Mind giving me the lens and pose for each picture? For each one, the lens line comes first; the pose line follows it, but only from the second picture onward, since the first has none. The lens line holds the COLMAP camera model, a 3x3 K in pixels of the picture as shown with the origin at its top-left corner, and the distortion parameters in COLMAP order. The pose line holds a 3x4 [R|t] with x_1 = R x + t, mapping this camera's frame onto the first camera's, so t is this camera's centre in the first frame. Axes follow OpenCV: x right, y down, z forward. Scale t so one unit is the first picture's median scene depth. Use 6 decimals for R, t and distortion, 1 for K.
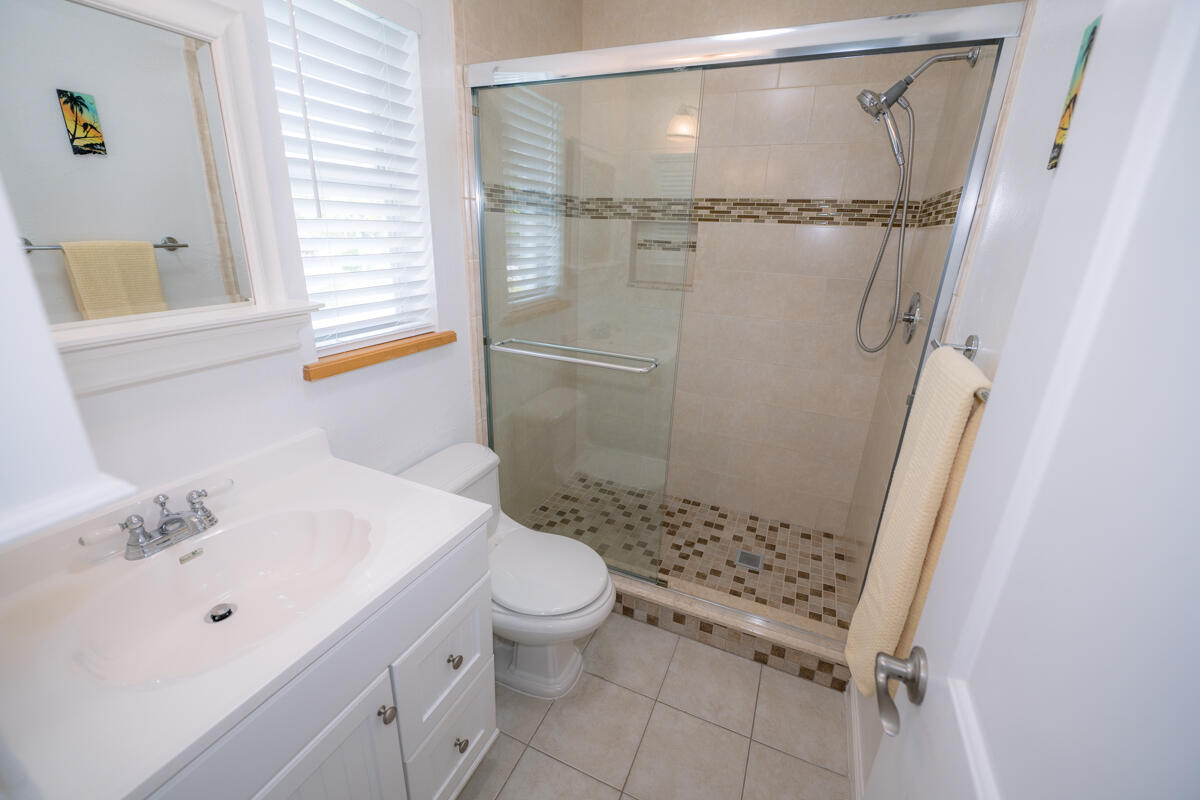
lens RADIAL K [[496.0, 0, 596.5], [0, 496.0, 397.7], [0, 0, 1]] dist [-0.011381, -0.000603]
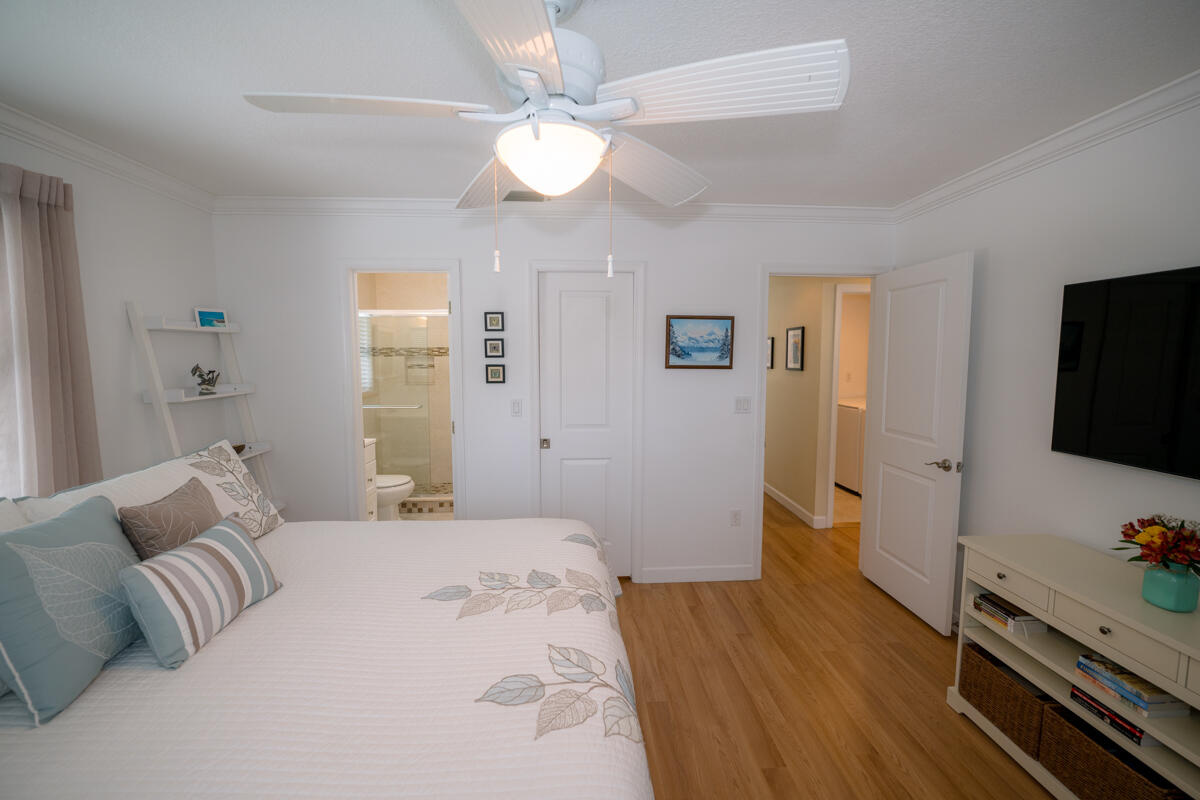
lens RADIAL K [[495.3, 0, 589.9], [0, 495.3, 393.6], [0, 0, 1]] dist [-0.008698, -0.000009]
pose [[0.899417, -0.070781, 0.431323, -0.156738], [0.170979, 0.965143, -0.198153, 0.413420], [-0.402263, 0.251969, 0.880168, -1.337962]]
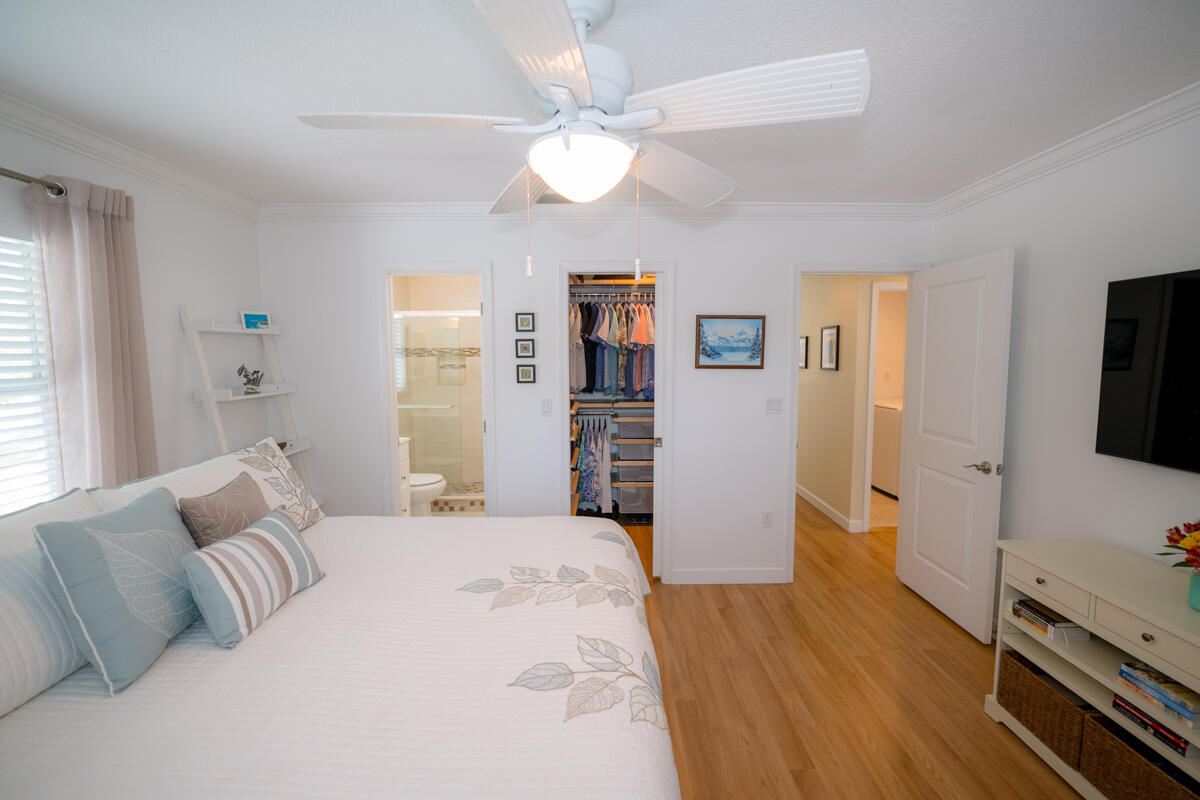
lens RADIAL K [[495.3, 0, 593.2], [0, 495.3, 397.2], [0, 0, 1]] dist [-0.008698, -0.000009]
pose [[0.921151, -0.071842, 0.382517, -0.159310], [0.158473, 0.966889, -0.200031, 0.415348], [-0.355481, 0.244877, 0.902036, -1.344461]]
